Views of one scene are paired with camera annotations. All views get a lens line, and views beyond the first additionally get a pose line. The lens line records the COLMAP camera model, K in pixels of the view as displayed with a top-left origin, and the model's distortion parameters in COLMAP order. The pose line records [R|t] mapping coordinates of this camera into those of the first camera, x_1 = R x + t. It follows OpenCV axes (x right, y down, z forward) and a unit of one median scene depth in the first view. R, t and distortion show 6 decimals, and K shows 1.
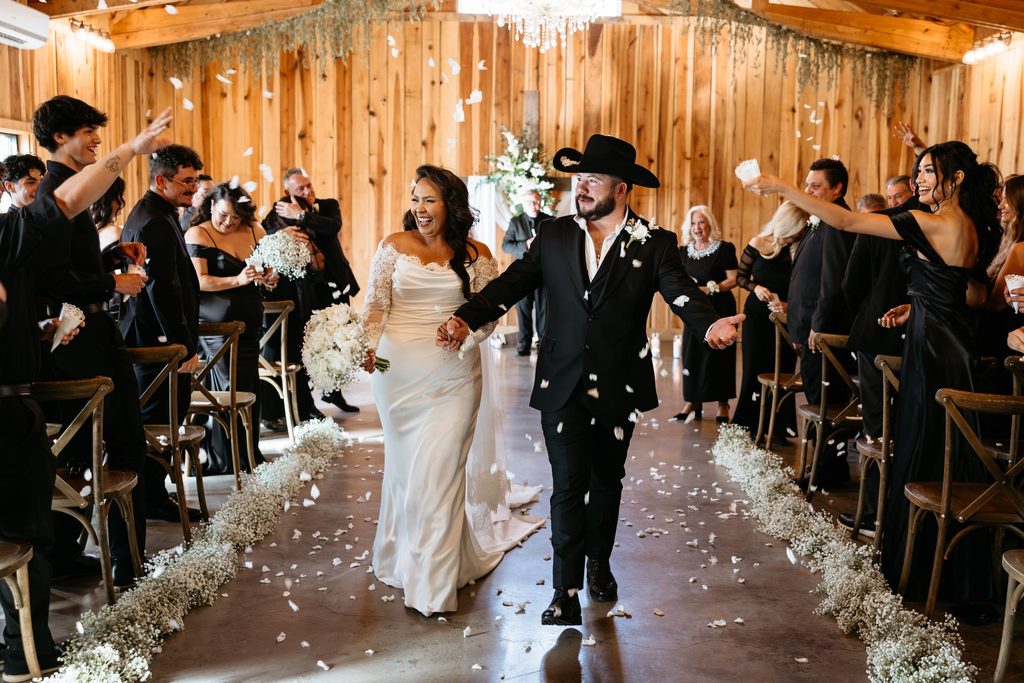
lens RADIAL K [[850.0, 0, 526.0], [0, 850.0, 314.6], [0, 0, 1]] dist [0.007148, 0.000715]
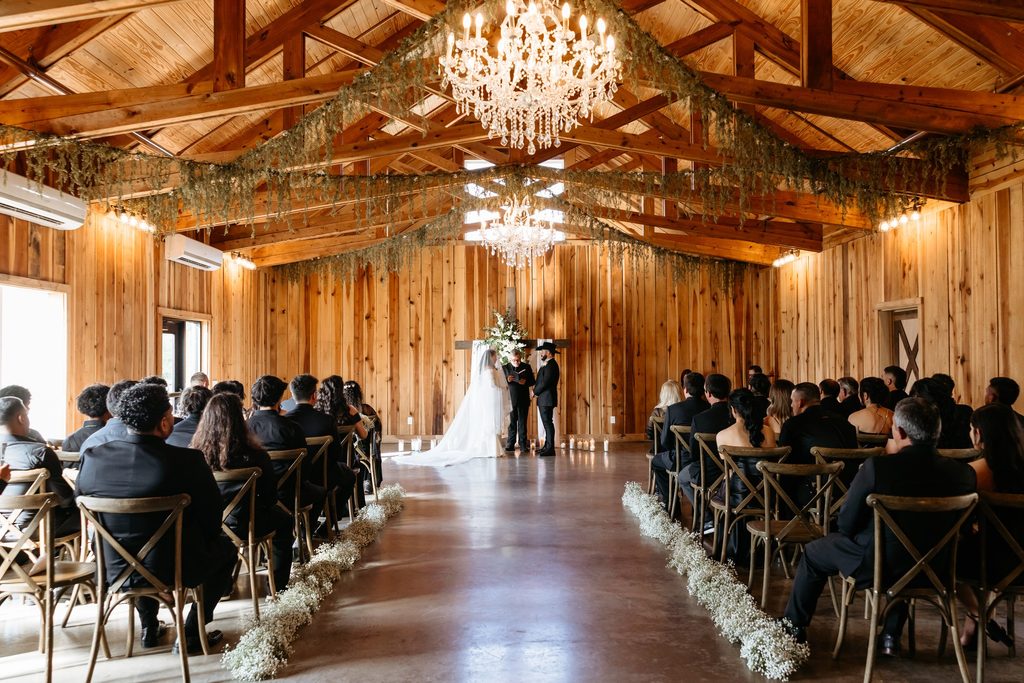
lens RADIAL K [[850.0, 0, 526.0], [0, 850.0, 314.6], [0, 0, 1]] dist [0.007148, 0.000715]
pose [[0.999362, -0.017892, 0.030913, -0.015964], [0.022975, 0.984685, -0.172823, 0.067702], [-0.027348, 0.173422, 0.984468, -0.578989]]
